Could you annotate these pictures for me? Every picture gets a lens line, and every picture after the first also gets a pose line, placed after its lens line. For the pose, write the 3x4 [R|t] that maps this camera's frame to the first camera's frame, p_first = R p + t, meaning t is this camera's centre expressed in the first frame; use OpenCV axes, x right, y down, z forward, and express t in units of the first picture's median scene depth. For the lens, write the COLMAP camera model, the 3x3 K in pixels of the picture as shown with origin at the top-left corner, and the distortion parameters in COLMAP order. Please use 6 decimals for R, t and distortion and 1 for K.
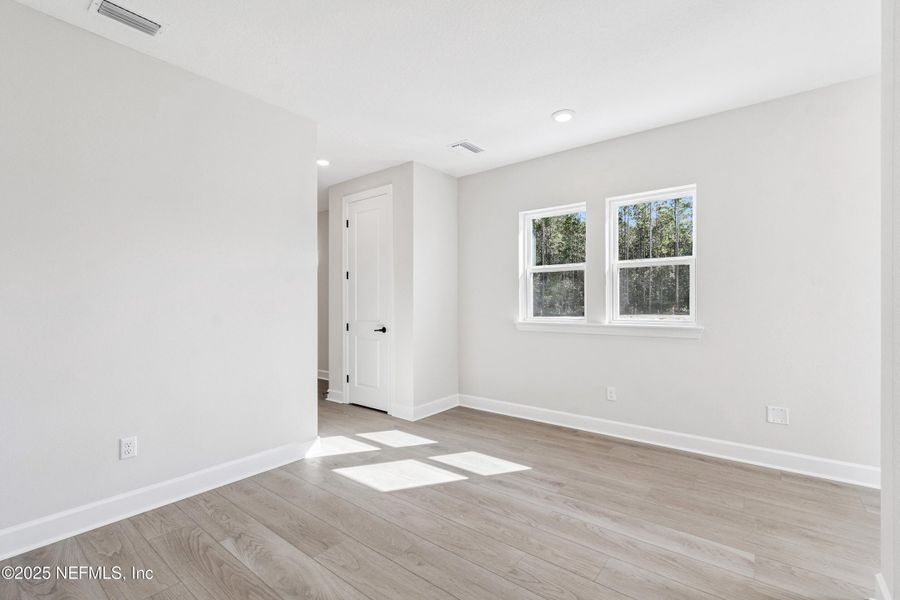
lens RADIAL K [[398.4, 0, 456.4], [0, 398.4, 302.9], [0, 0, 1]] dist [0.001246, -0.000395]
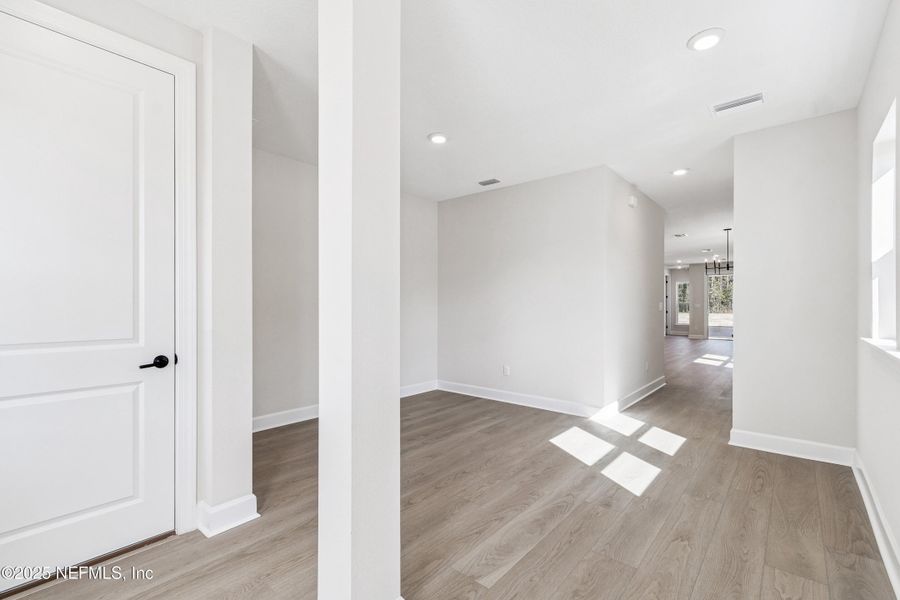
lens RADIAL K [[402.5, 0, 455.0], [0, 402.5, 304.3], [0, 0, 1]] dist [0.005799, -0.001027]
pose [[-0.041792, 0.001188, -0.999126, 1.115397], [-0.003774, 0.999992, 0.001347, -0.000774], [0.999119, 0.003826, -0.041787, 0.651421]]
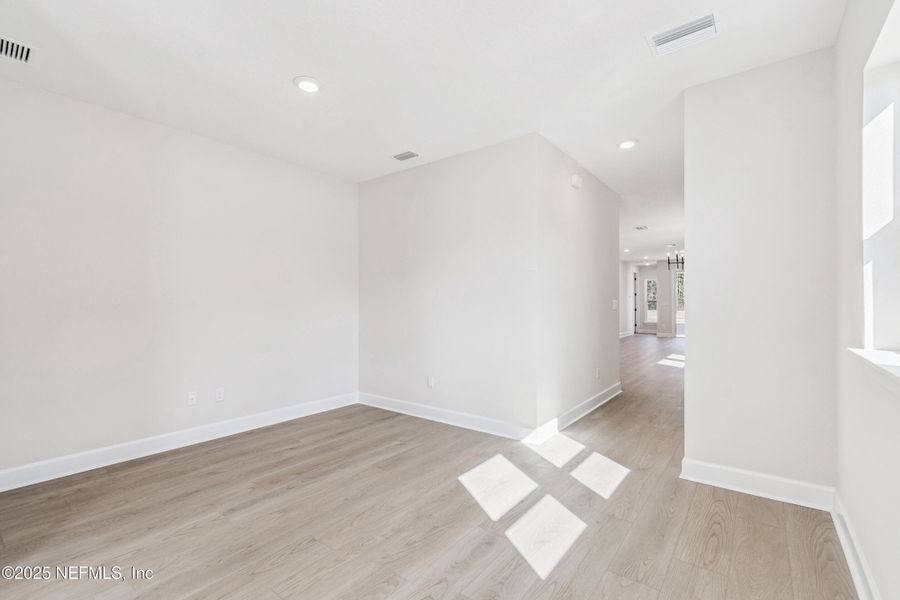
lens RADIAL K [[398.4, 0, 456.4], [0, 398.4, 302.9], [0, 0, 1]] dist [0.001246, -0.000395]
pose [[0.005153, 0.000966, -0.999986, 0.811580], [0.001473, 0.999998, 0.000974, -0.000908], [0.999986, -0.001478, 0.005152, 0.890709]]
